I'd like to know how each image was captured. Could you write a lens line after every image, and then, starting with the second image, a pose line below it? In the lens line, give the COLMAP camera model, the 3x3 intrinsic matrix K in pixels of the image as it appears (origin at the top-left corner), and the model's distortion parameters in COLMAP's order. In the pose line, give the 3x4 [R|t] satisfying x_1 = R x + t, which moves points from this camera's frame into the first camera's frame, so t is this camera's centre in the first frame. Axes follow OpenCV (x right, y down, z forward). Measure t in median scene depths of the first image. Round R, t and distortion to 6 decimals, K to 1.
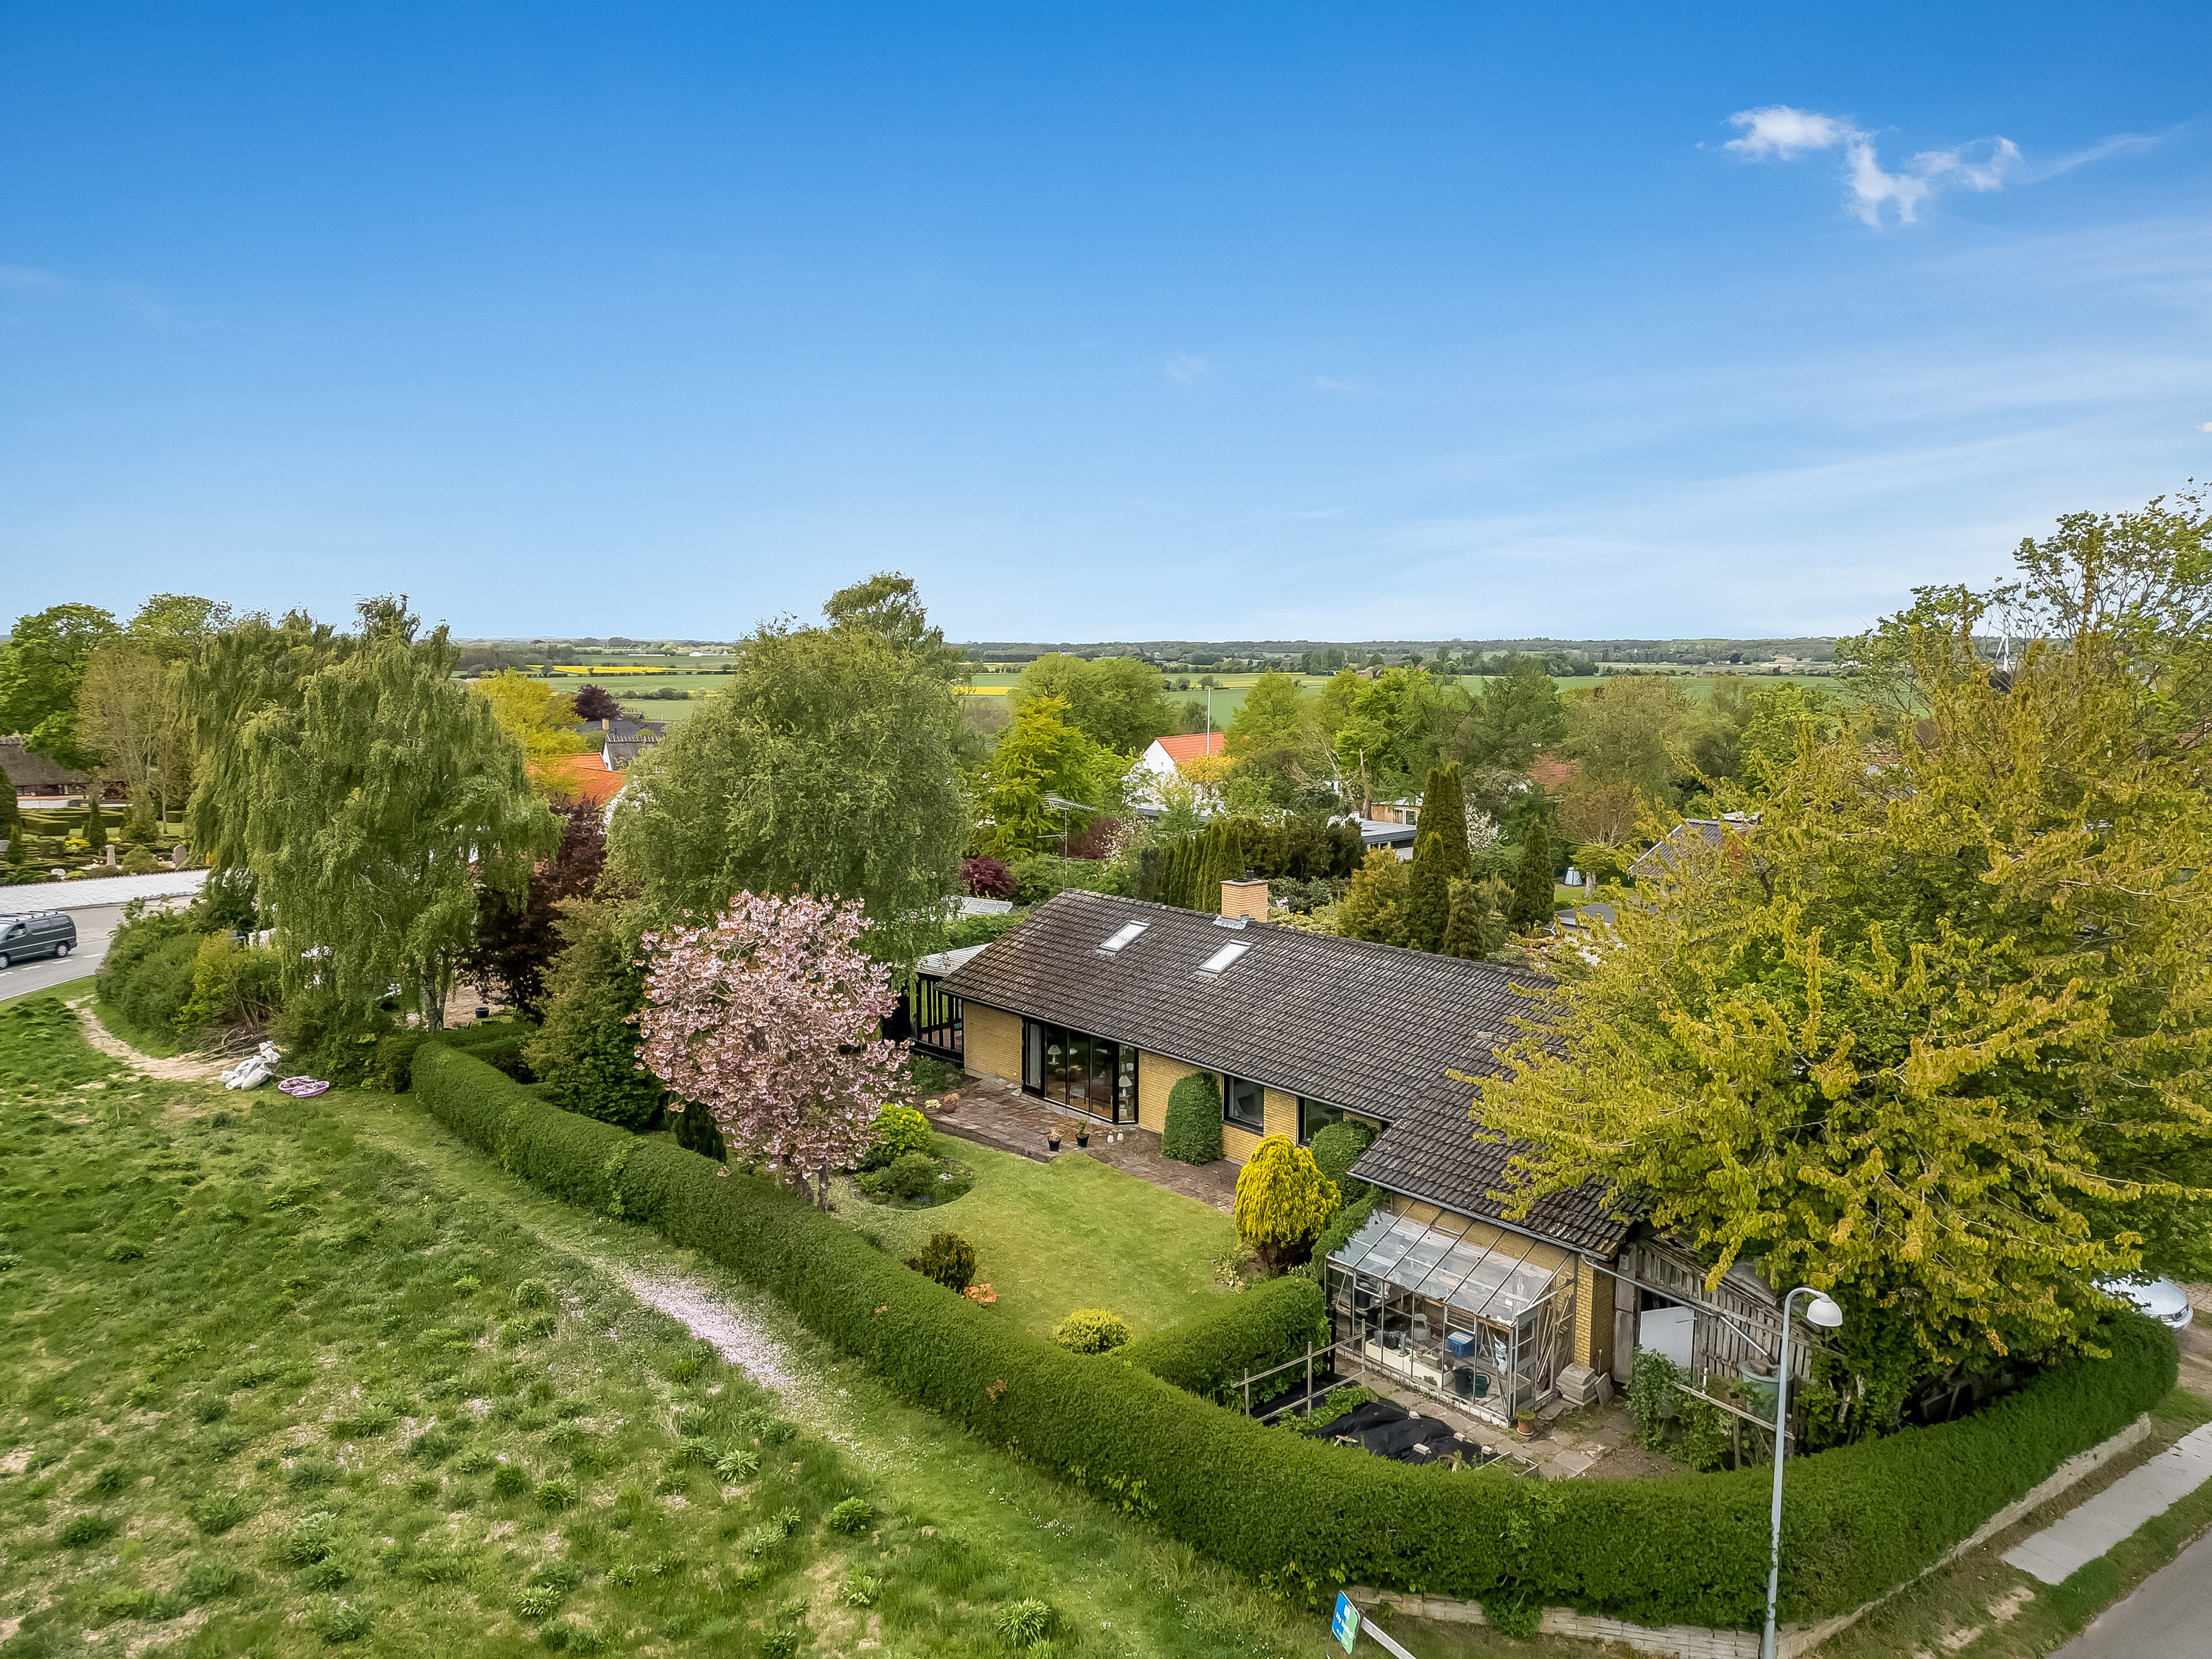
lens RADIAL K [[1561.2, 0, 1113.6], [0, 1561.2, 805.4], [0, 0, 1]] dist [0.080433, -0.072824]
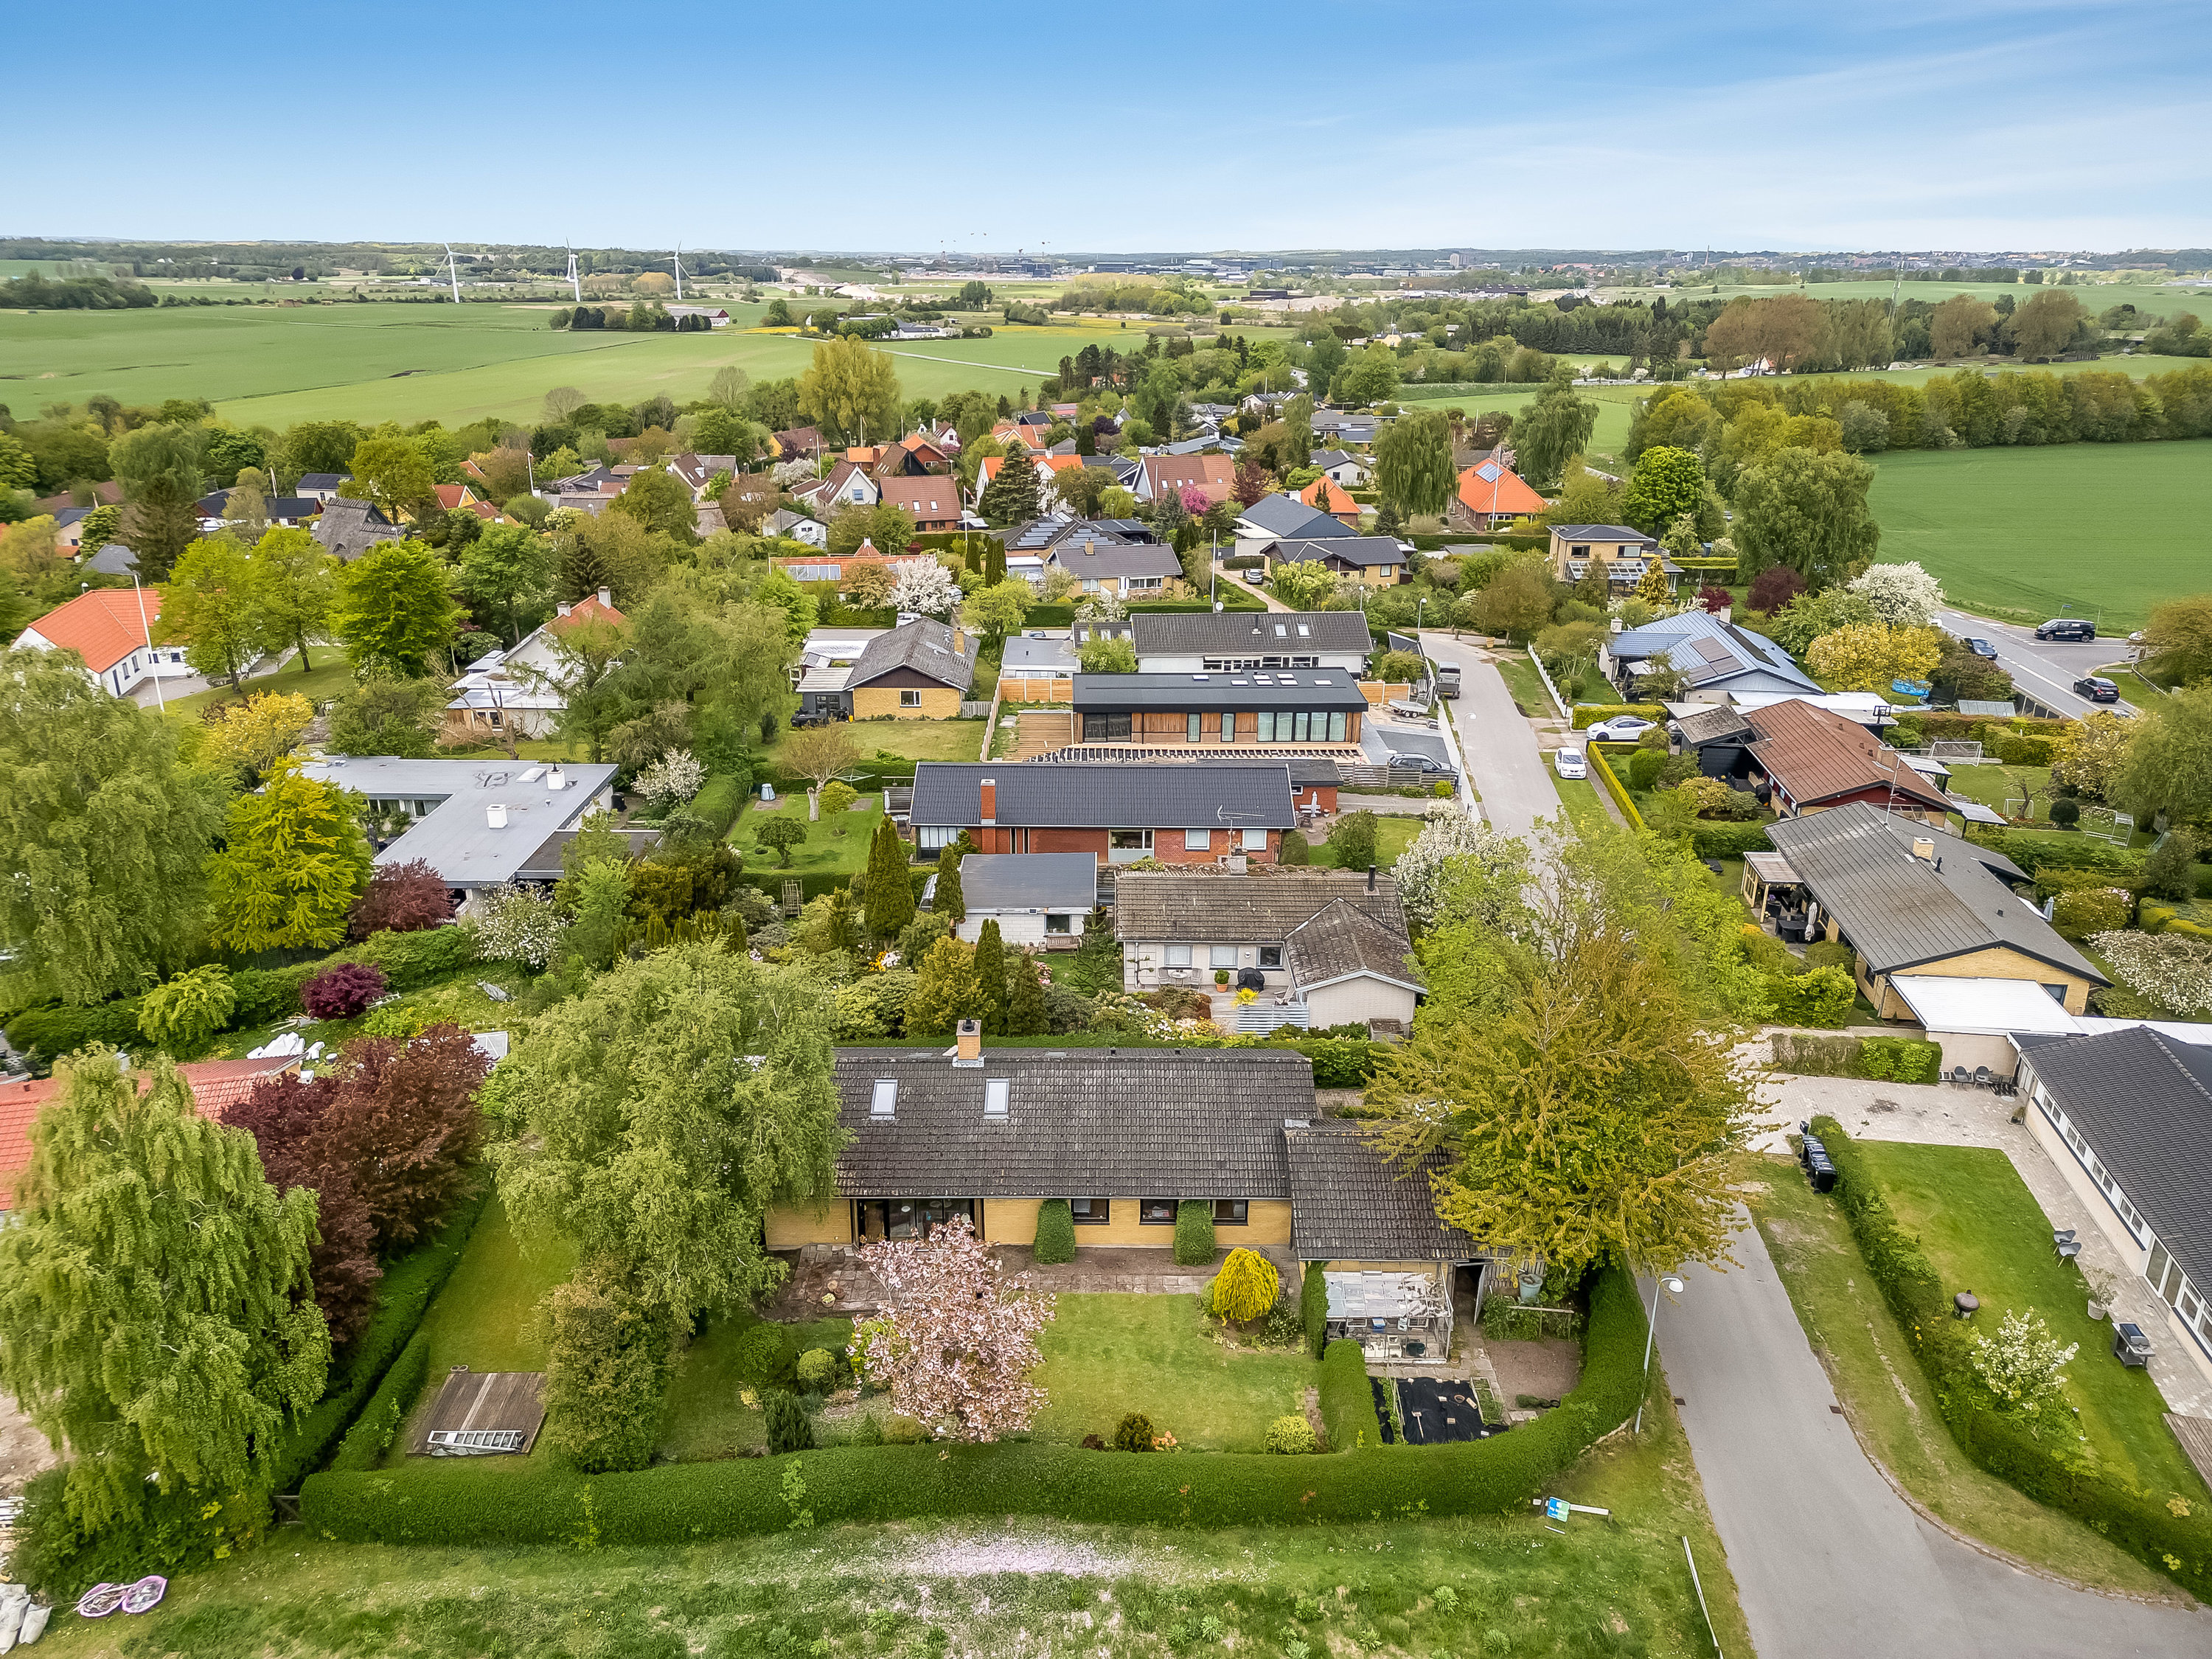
lens RADIAL K [[1561.2, 0, 1113.6], [0, 1561.2, 805.4], [0, 0, 1]] dist [0.080433, -0.072824]
pose [[0.668165, -0.247936, 0.701487, -1.096970], [0.075076, 0.960497, 0.267973, -0.732920], [-0.740216, -0.126385, 0.660384, 0.110247]]
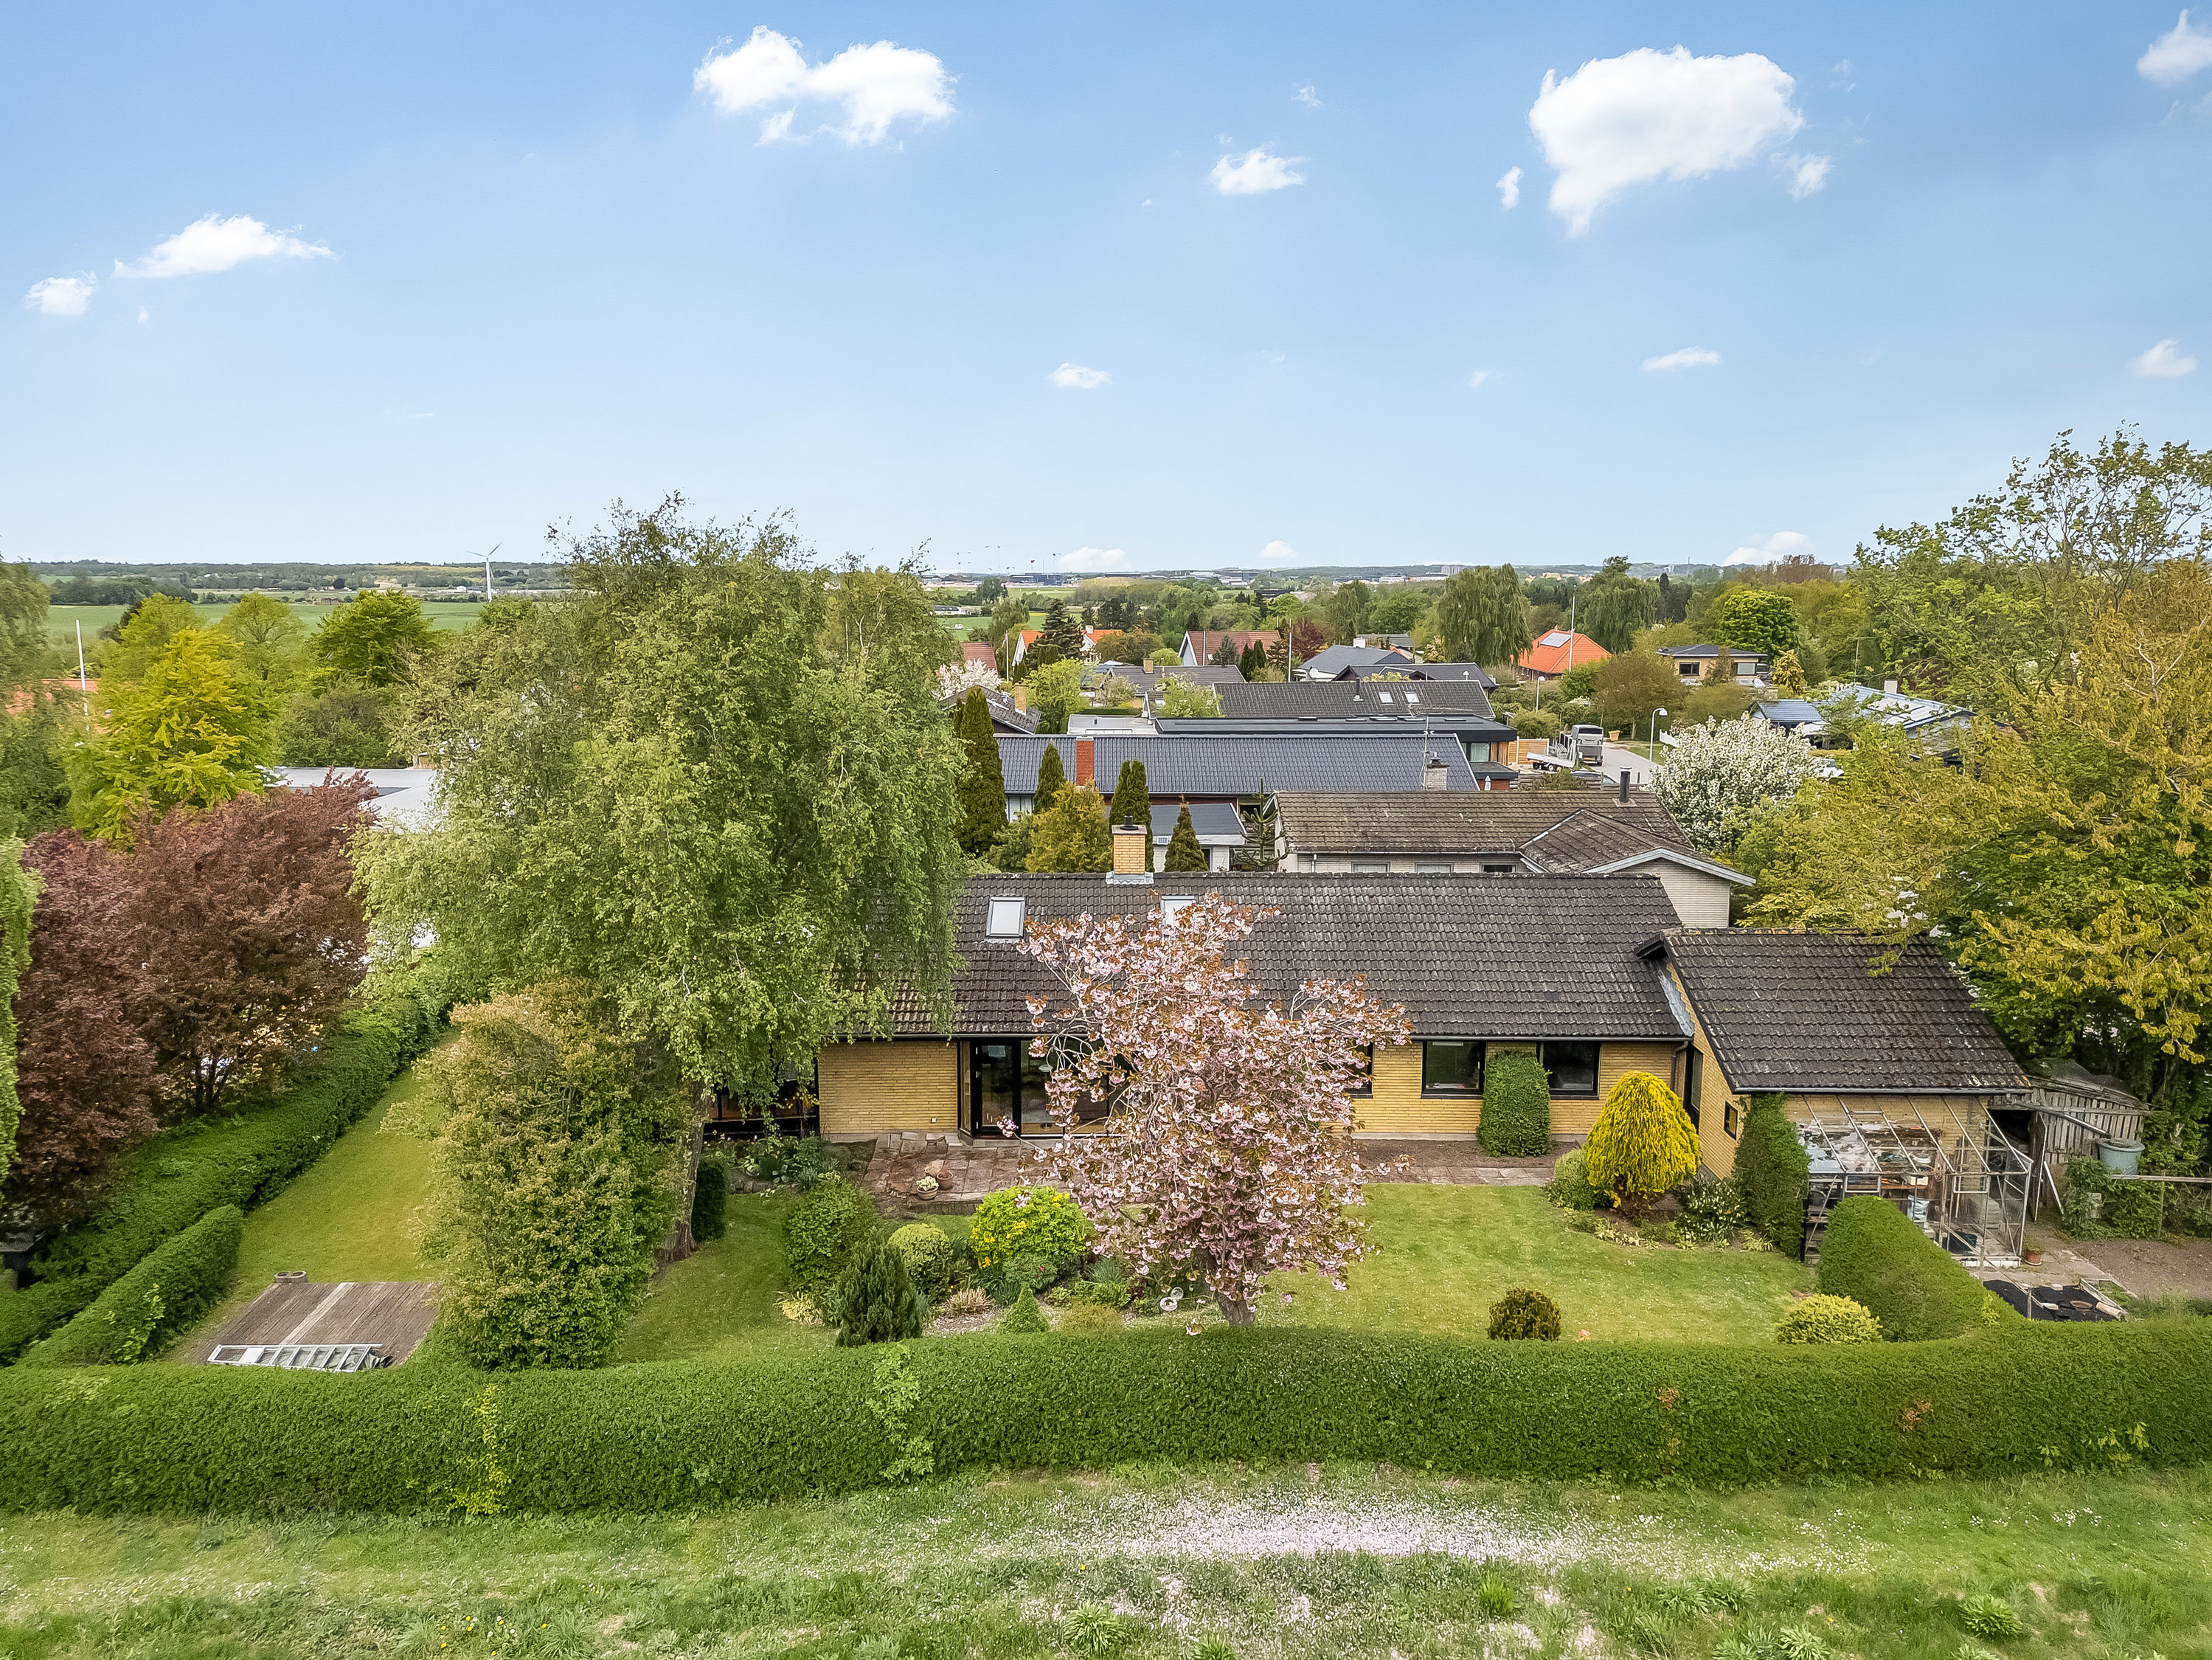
lens RADIAL K [[1561.4, 0, 1113.6], [0, 1561.4, 805.9], [0, 0, 1]] dist [0.080433, -0.072824]
pose [[0.670154, -0.114638, 0.733315, -0.859003], [0.080367, 0.993399, 0.081851, -0.056035], [-0.737858, 0.004081, 0.674944, 0.659882]]
